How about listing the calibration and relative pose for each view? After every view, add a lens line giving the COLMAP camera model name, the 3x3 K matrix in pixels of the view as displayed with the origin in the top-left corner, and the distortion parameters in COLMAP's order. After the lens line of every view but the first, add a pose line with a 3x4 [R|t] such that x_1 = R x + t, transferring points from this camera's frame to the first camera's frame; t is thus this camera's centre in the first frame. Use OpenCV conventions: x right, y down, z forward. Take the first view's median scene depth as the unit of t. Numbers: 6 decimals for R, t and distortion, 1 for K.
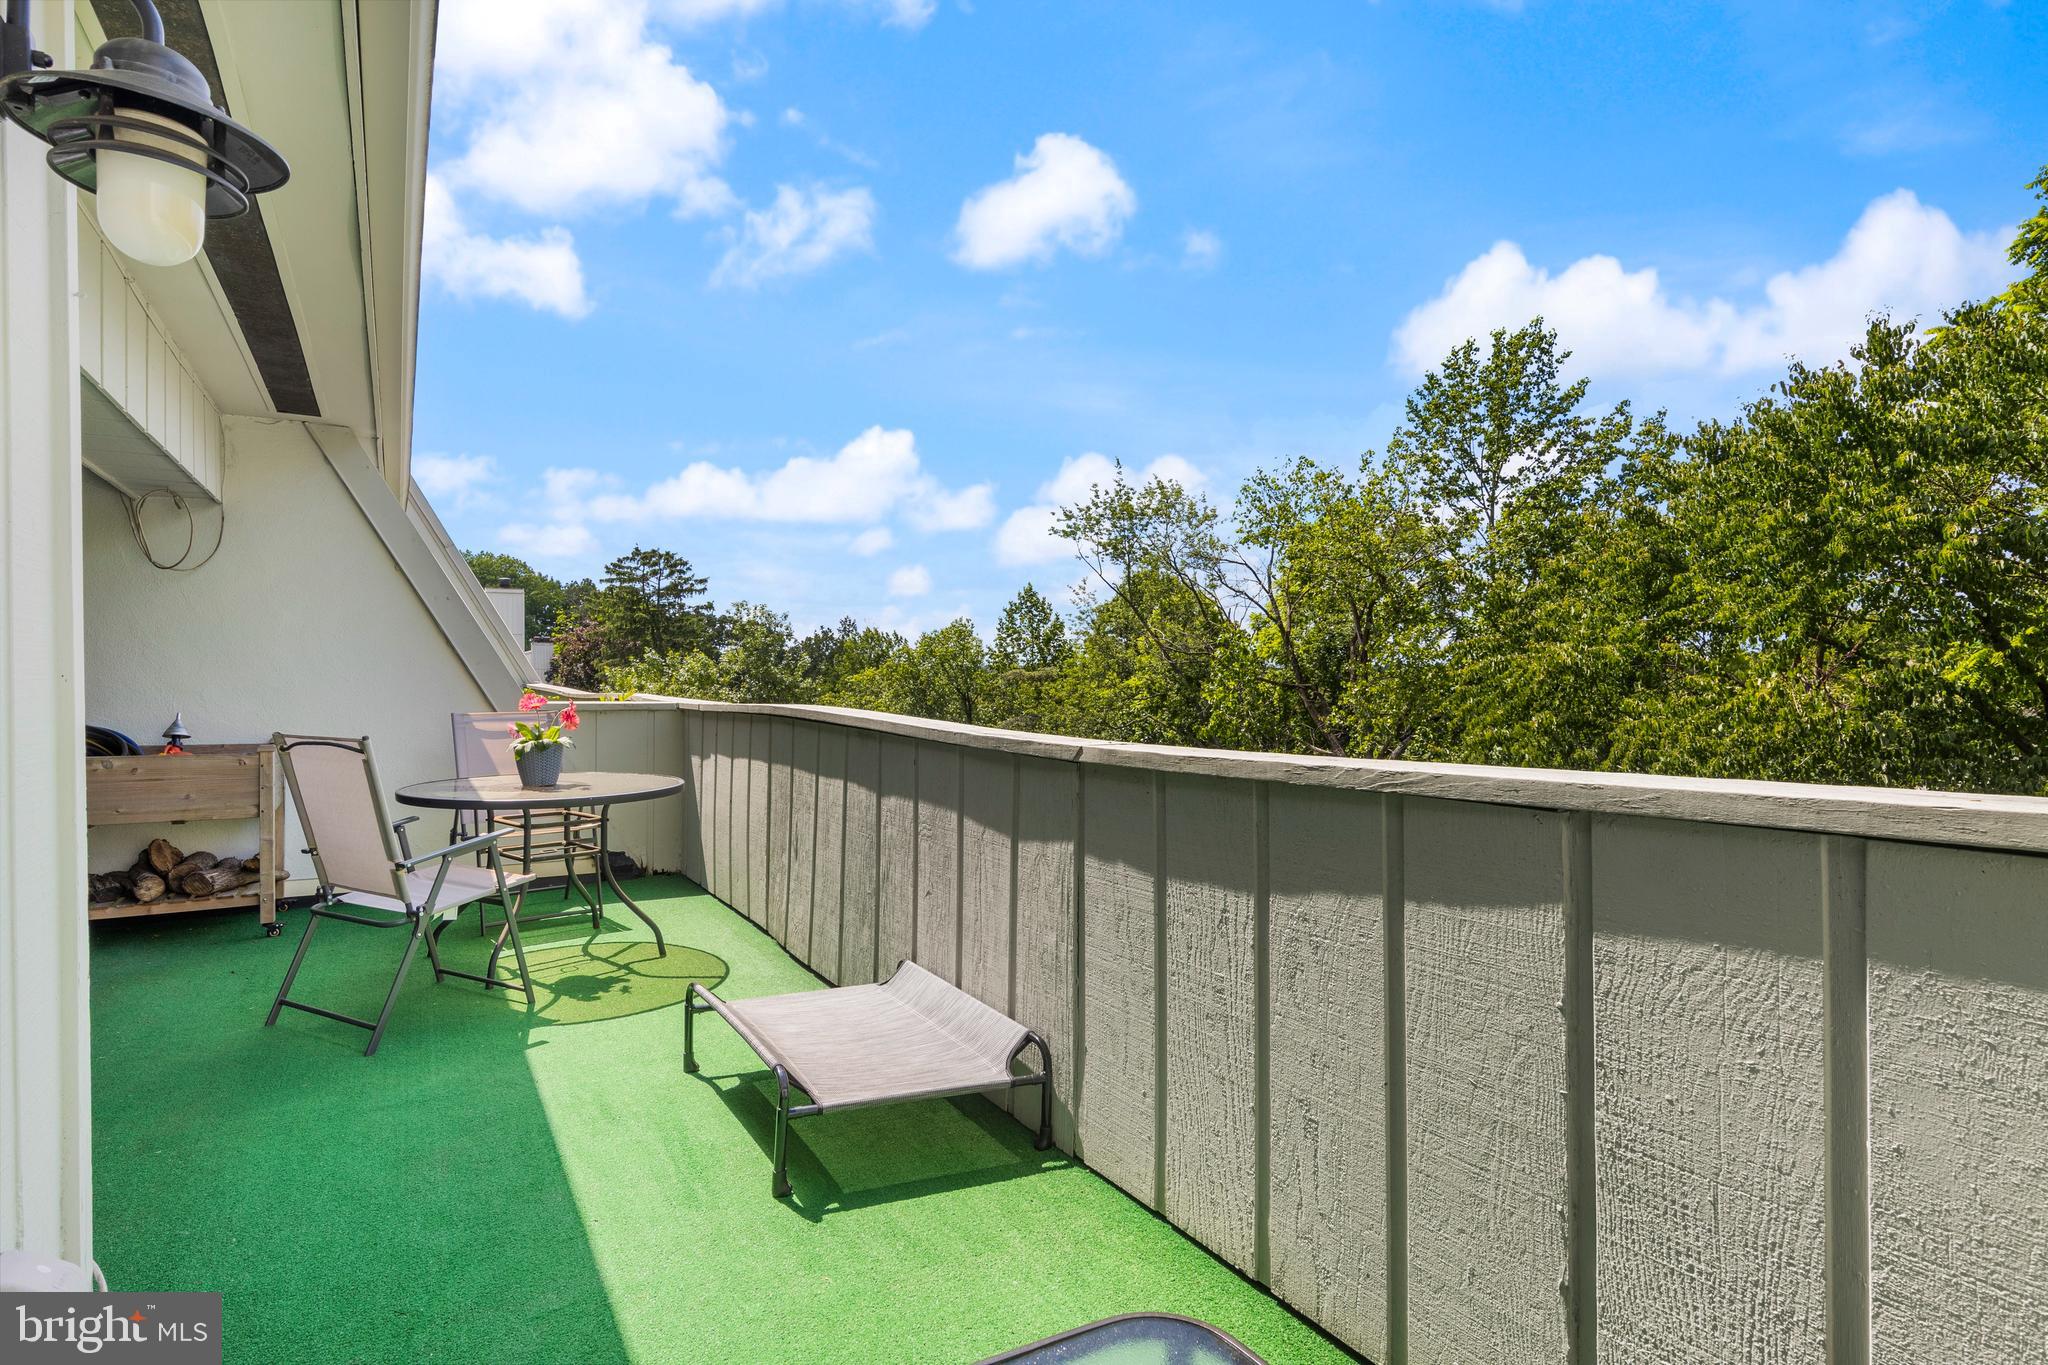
lens RADIAL K [[1052.0, 0, 1038.8], [0, 1052.0, 679.6], [0, 0, 1]] dist [0.011281, -0.000048]
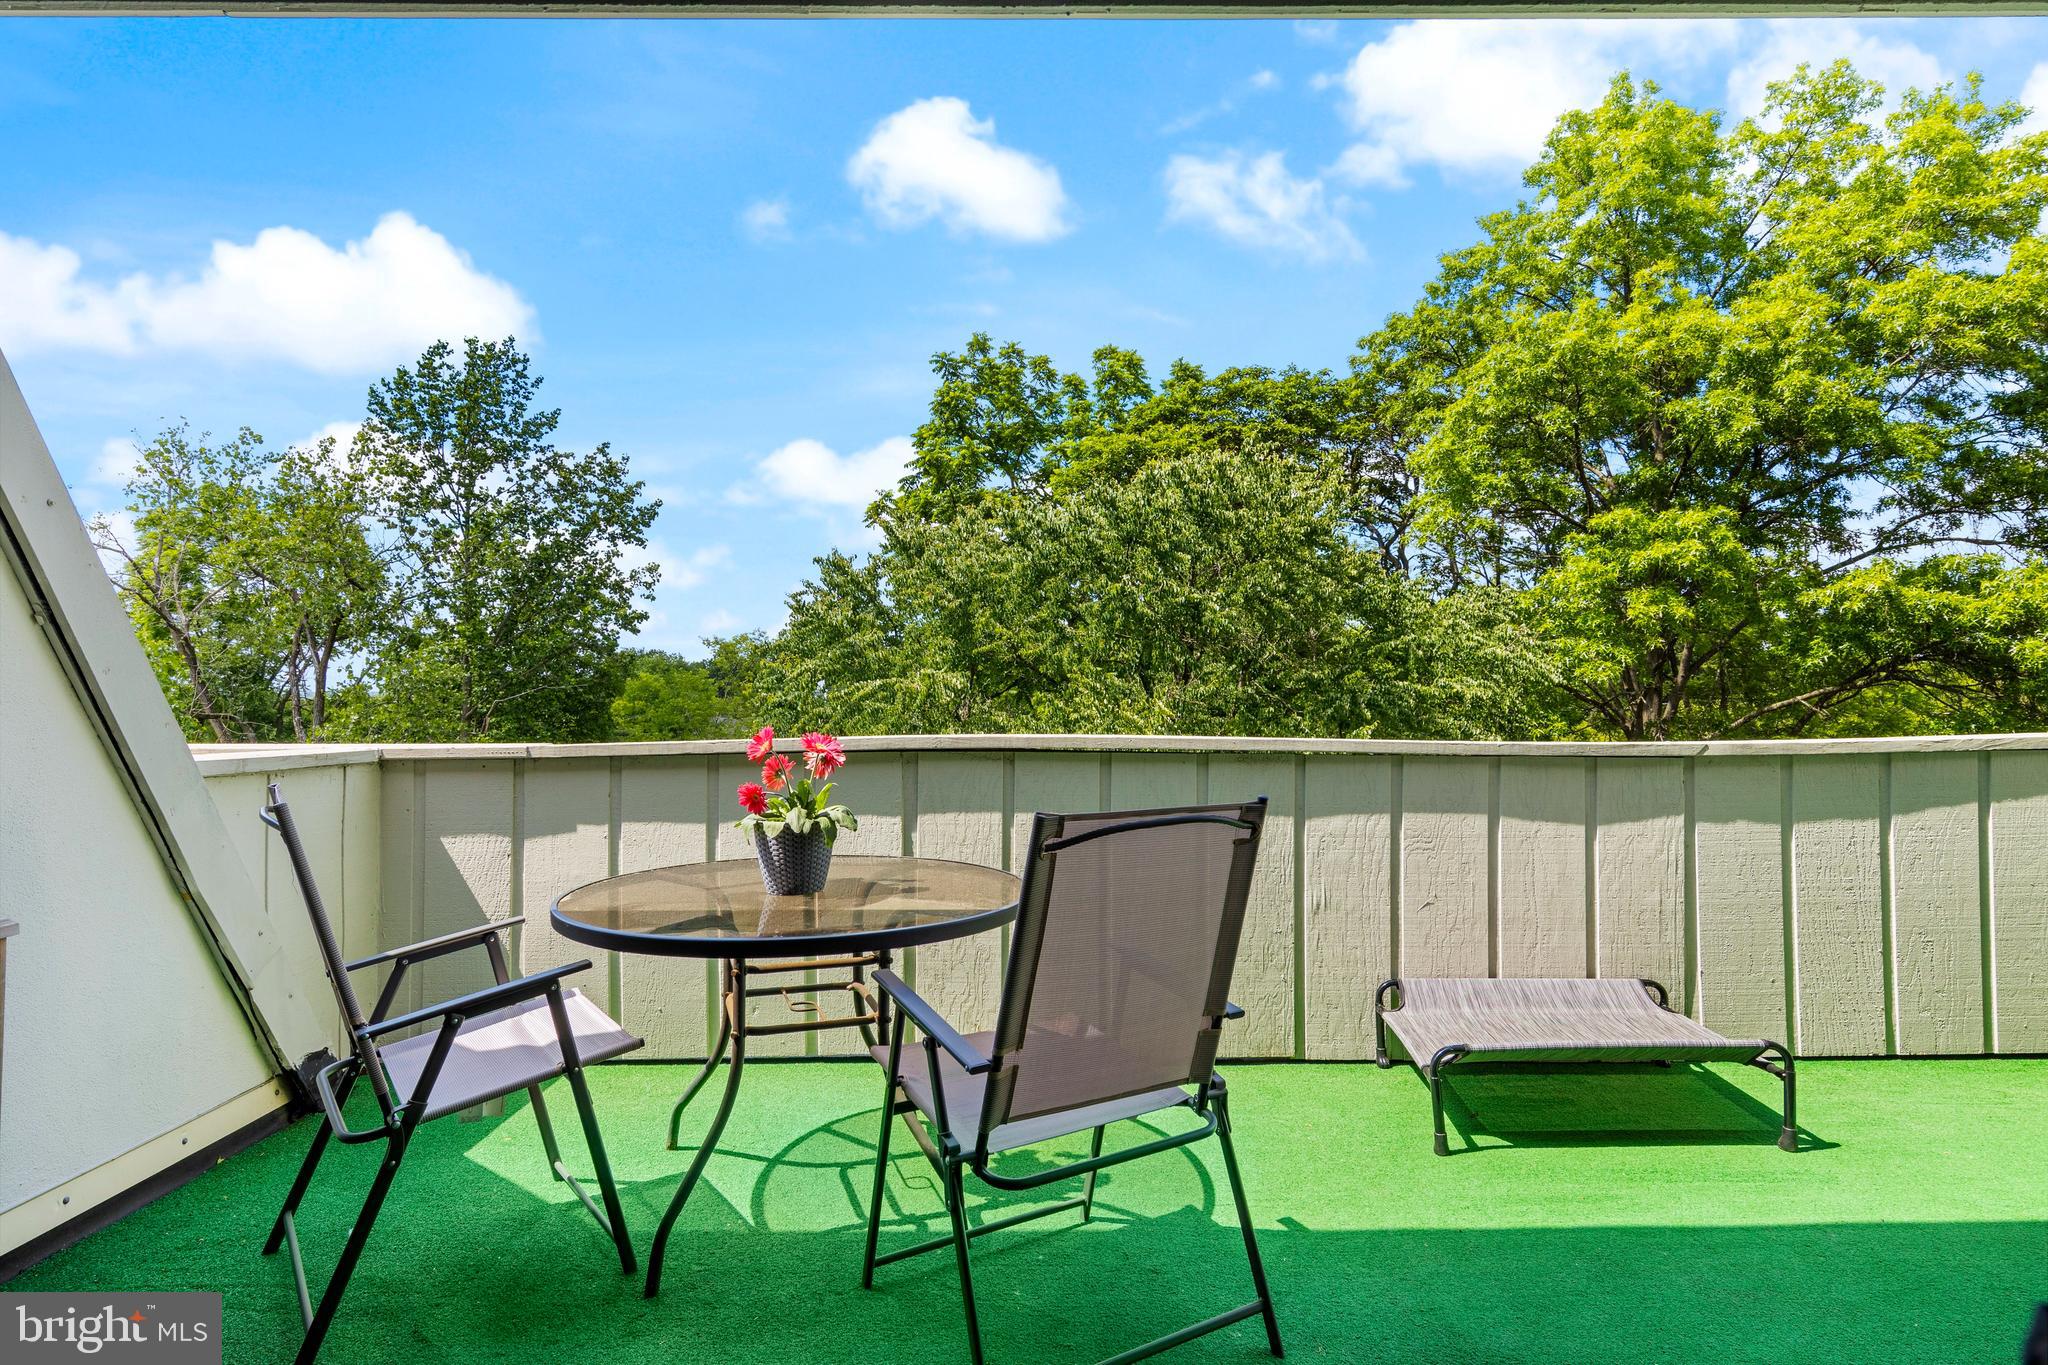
lens RADIAL K [[1054.1, 0, 1025.8], [0, 1054.1, 675.2], [0, 0, 1]] dist [0.011539, -0.001160]
pose [[0.513427, 0.013625, 0.858025, -0.129919], [0.011951, 0.999663, -0.023026, 0.000143], [-0.858050, 0.022076, 0.513092, 0.087961]]
